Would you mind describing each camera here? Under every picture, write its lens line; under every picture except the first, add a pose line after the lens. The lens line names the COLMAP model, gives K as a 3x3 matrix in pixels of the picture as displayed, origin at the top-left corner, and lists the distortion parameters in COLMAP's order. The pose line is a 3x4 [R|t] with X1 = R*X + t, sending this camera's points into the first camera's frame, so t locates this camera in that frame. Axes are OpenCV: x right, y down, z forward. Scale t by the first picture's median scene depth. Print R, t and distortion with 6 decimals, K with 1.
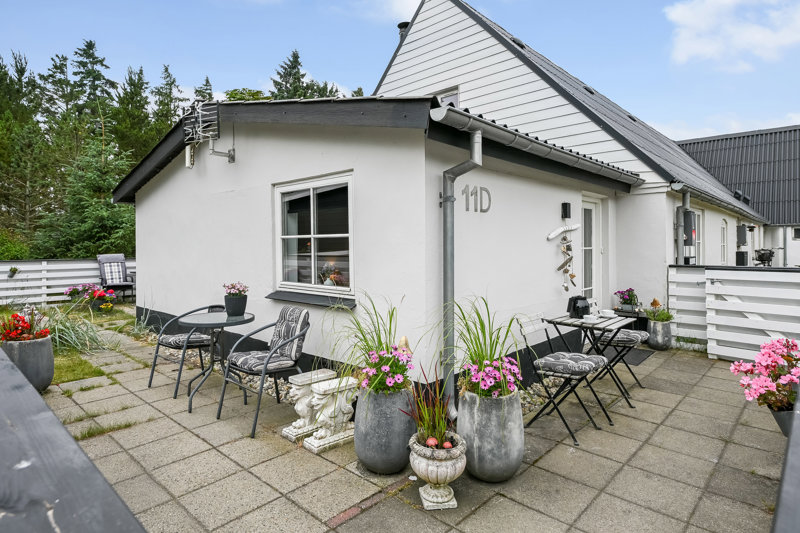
lens RADIAL K [[449.0, 0, 398.0], [0, 449.0, 242.9], [0, 0, 1]] dist [-0.003830, -0.000754]
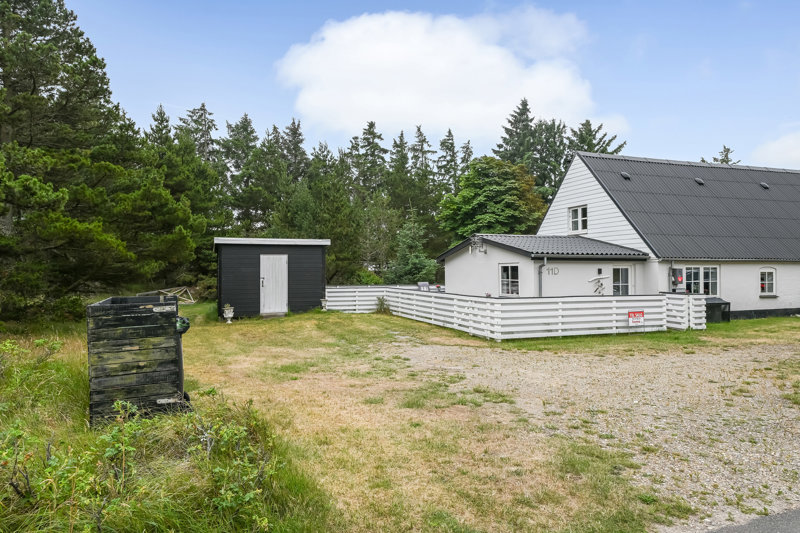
lens RADIAL K [[538.7, 0, 398.7], [0, 538.7, 253.5], [0, 0, 1]] dist [-0.001571, -0.001691]
pose [[0.890838, -0.007156, -0.454265, 0.121165], [-0.003952, 0.999716, -0.023499, -0.015360], [0.454304, 0.022729, 0.890557, -0.399412]]
